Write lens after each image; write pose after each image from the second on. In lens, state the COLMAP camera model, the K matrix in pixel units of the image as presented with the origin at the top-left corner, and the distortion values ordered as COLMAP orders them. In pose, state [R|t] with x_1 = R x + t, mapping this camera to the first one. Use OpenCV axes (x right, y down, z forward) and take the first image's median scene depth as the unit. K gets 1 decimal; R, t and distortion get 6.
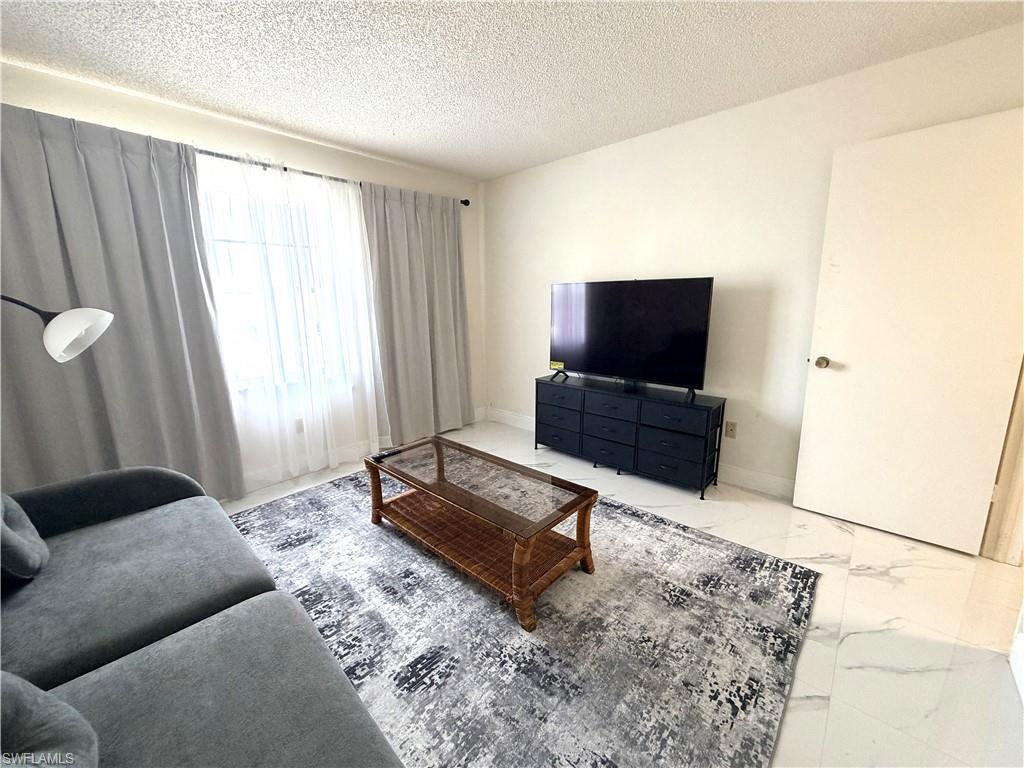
lens RADIAL K [[407.5, 0, 508.7], [0, 407.5, 384.2], [0, 0, 1]] dist [0.000483, 0.000248]
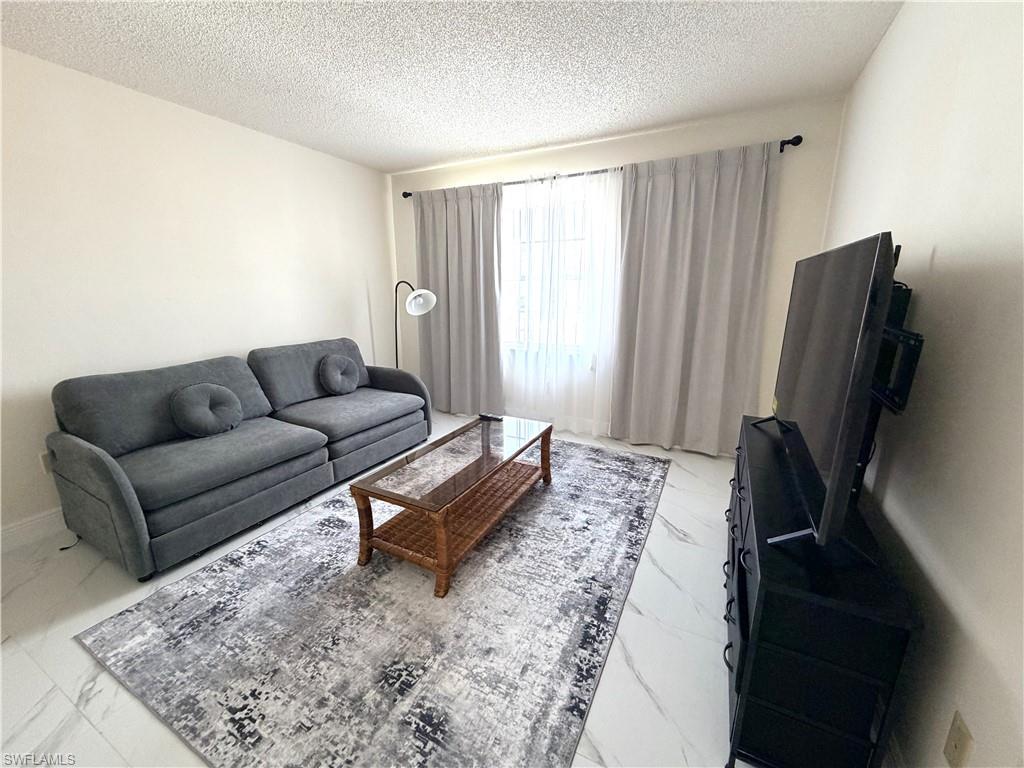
lens RADIAL K [[407.5, 0, 508.7], [0, 407.5, 384.2], [0, 0, 1]] dist [0.000483, 0.000248]
pose [[0.258669, 0.238747, -0.935997, 1.181968], [-0.199457, 0.961294, 0.190078, -0.230991], [0.945149, 0.137524, 0.296277, 0.990735]]
